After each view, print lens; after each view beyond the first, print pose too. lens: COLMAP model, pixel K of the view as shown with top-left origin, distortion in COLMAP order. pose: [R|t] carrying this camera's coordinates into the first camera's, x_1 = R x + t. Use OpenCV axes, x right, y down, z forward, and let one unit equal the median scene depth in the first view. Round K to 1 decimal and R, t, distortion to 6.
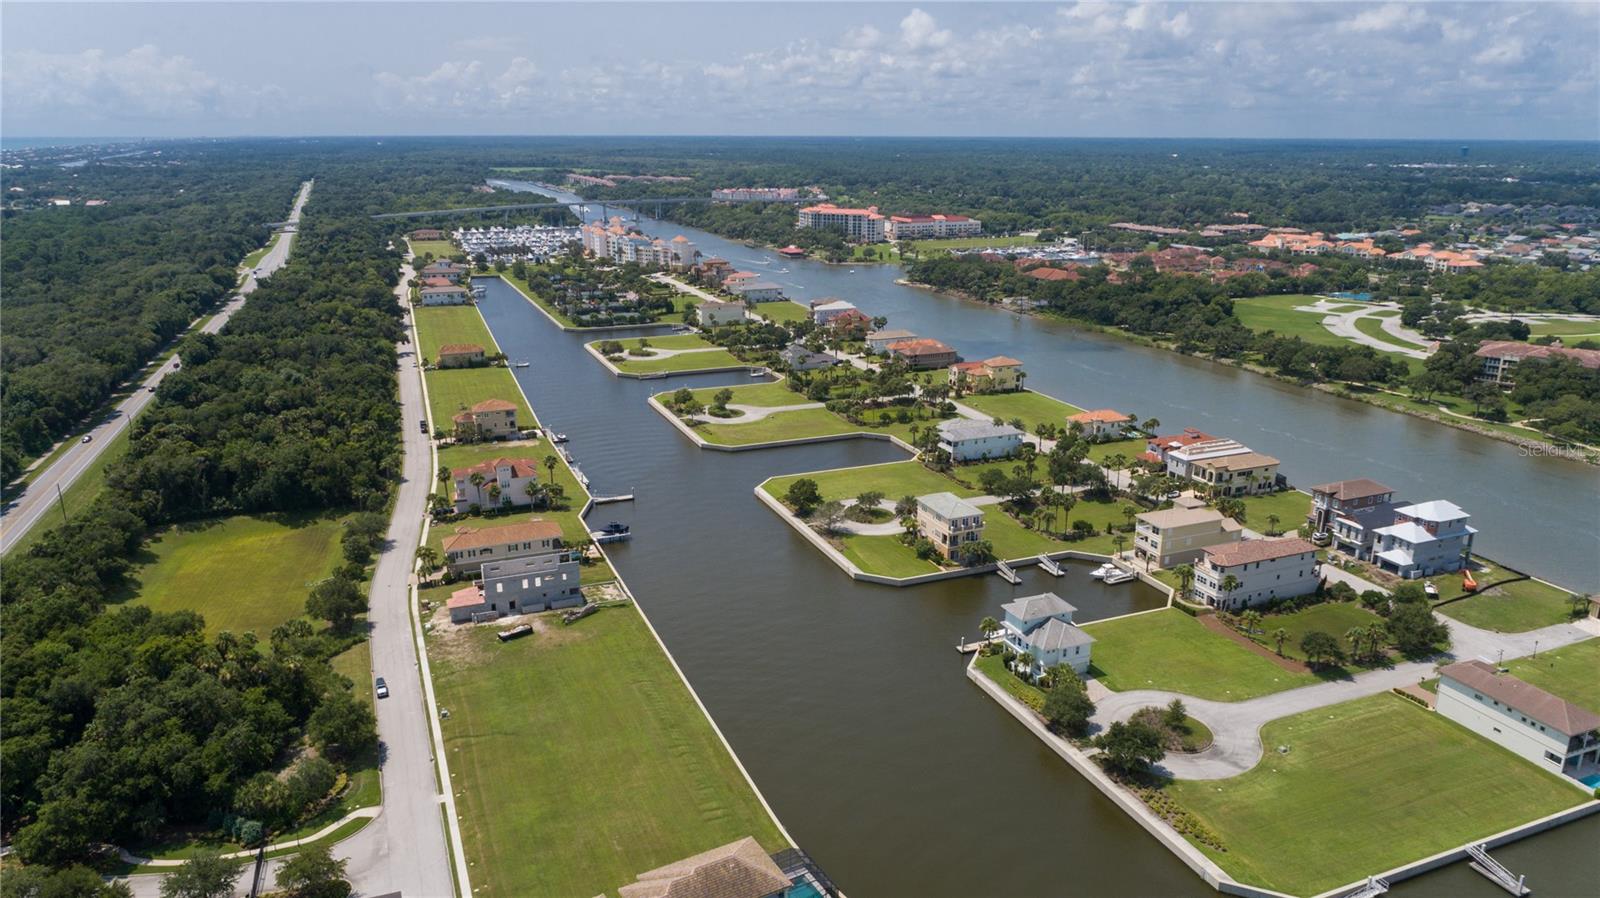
lens RADIAL K [[1092.0, 0, 800.0], [0, 1092.0, 449.0], [0, 0, 1]] dist [-0.010810, 0.006527]
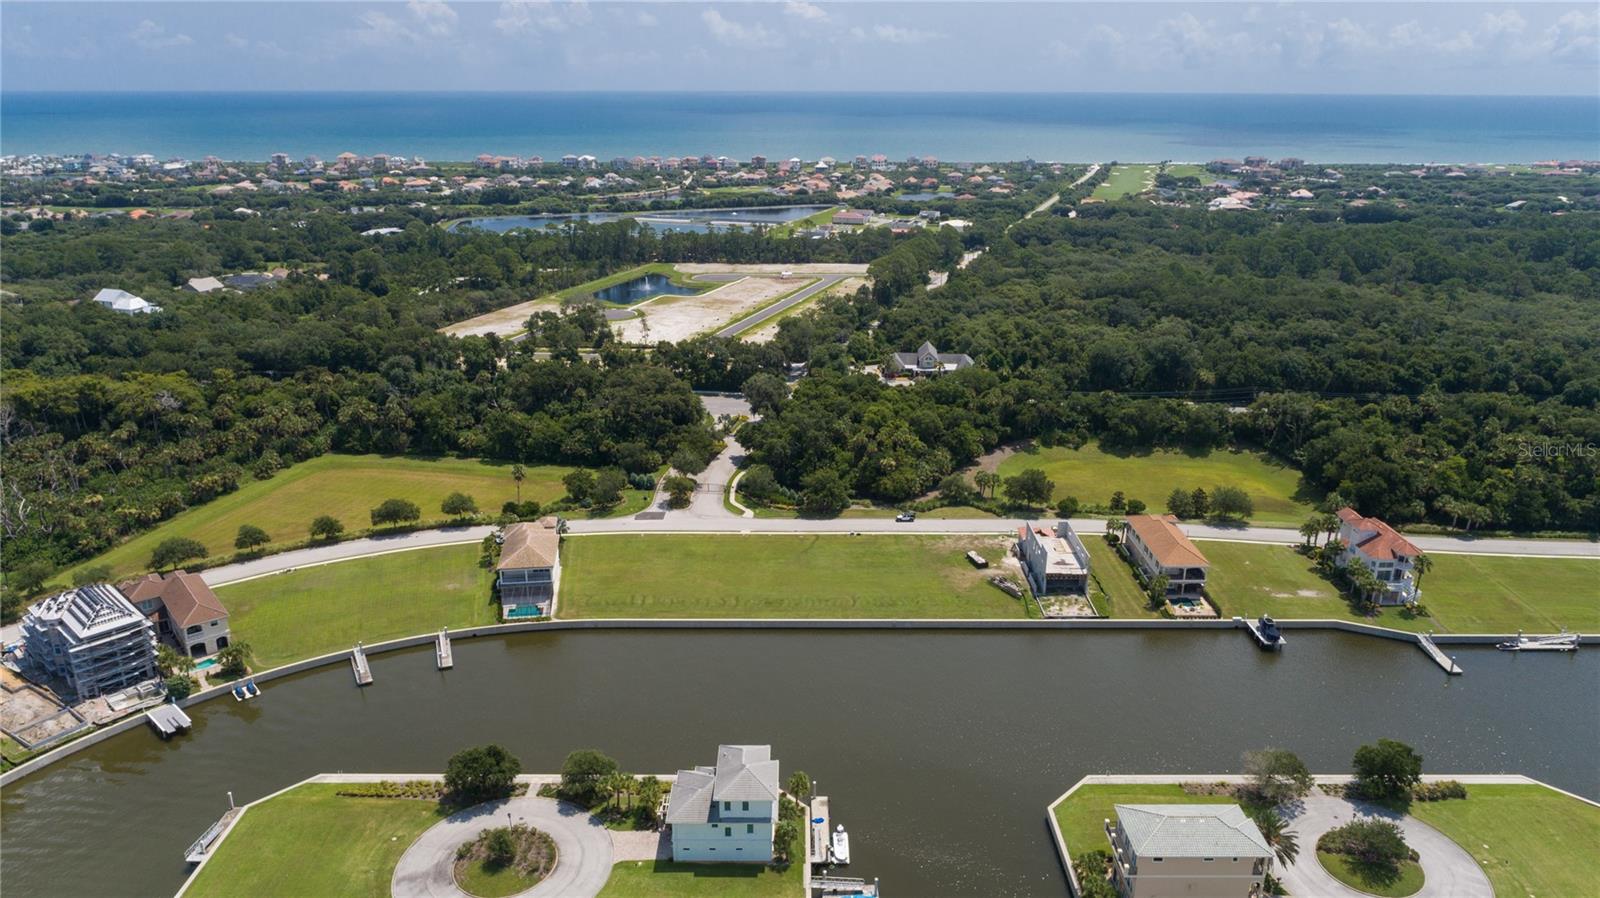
lens RADIAL K [[1095.4, 0, 800.0], [0, 1095.4, 449.0], [0, 0, 1]] dist [-0.011420, 0.006321]
pose [[-0.378517, 0.289601, -0.879122, 0.637744], [-0.264303, 0.876429, 0.402513, -0.279377], [0.887056, 0.384712, -0.255200, 0.934298]]
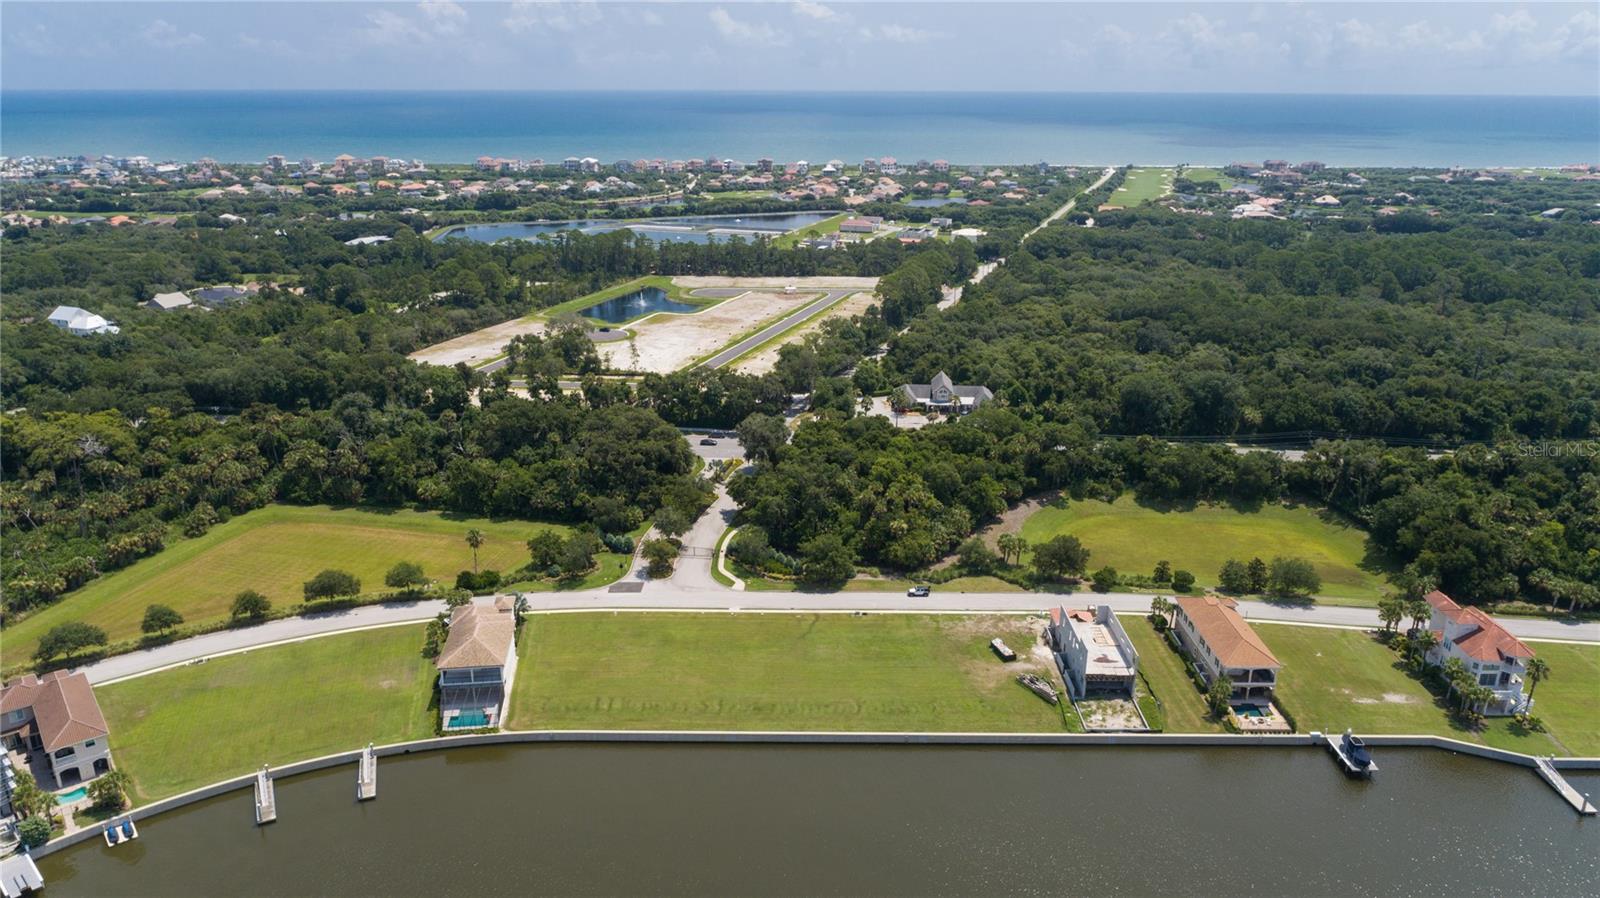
lens RADIAL K [[1092.0, 0, 800.0], [0, 1092.0, 449.0], [0, 0, 1]] dist [-0.010810, 0.006527]
pose [[-0.386079, 0.289592, -0.875831, 0.497799], [-0.264323, 0.874904, 0.405803, -0.273385], [0.883785, 0.388174, -0.261236, 0.885808]]
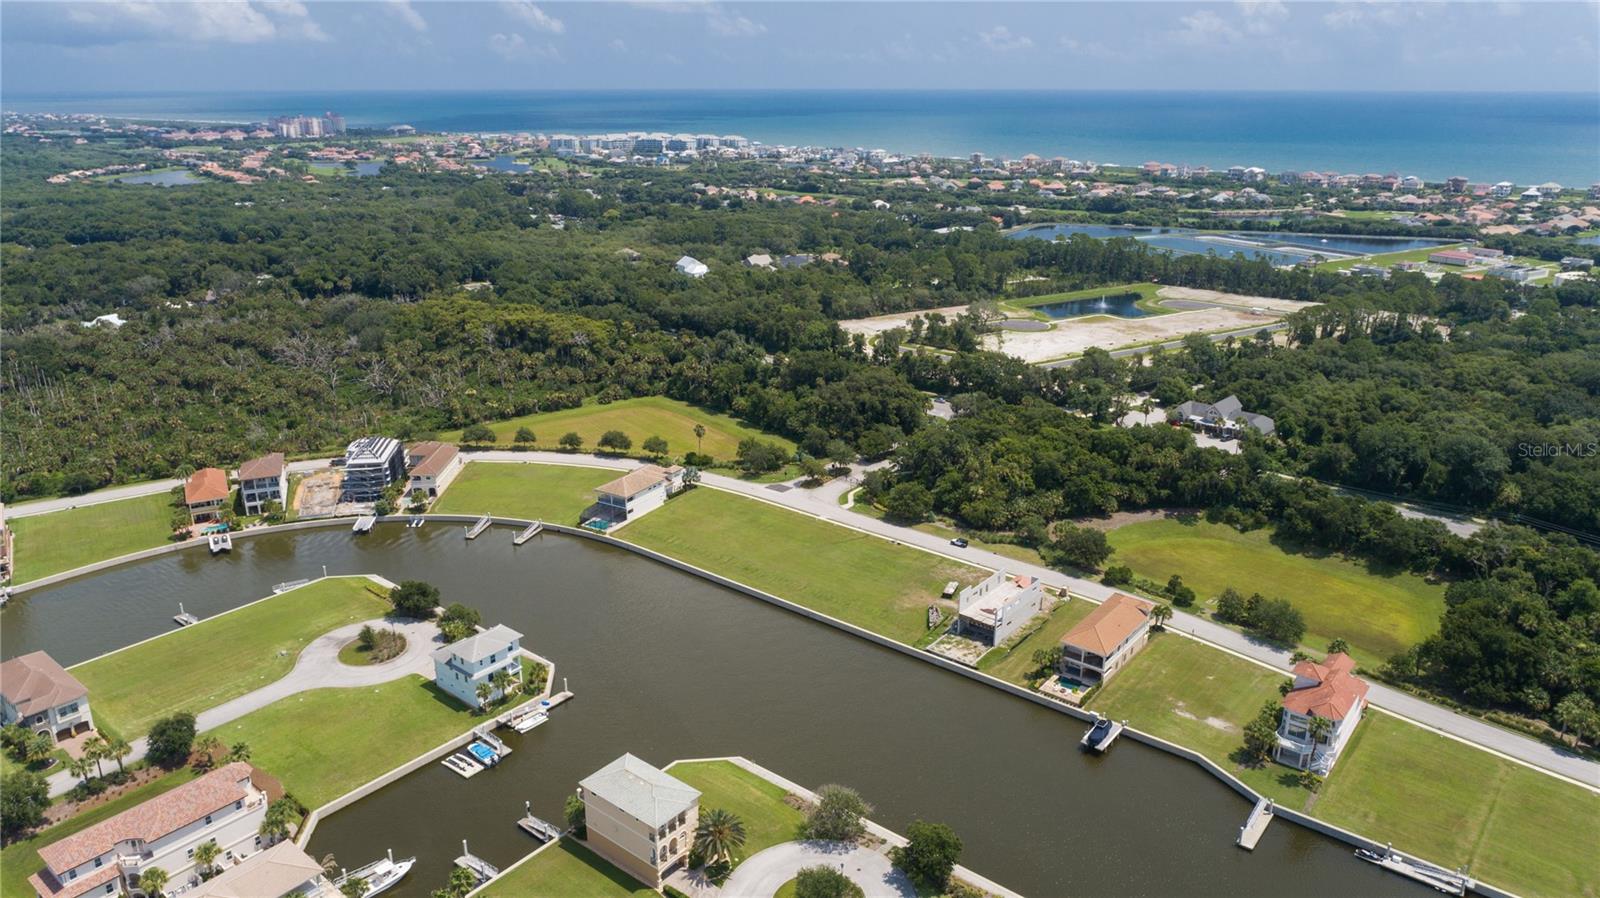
lens RADIAL K [[1091.1, 0, 800.0], [0, 1091.1, 449.0], [0, 0, 1]] dist [-0.011780, 0.007969]
pose [[-0.878579, 0.150322, -0.453323, 0.321034], [-0.136589, 0.830445, 0.540097, -0.473675], [0.457648, 0.536437, -0.709080, 1.432865]]
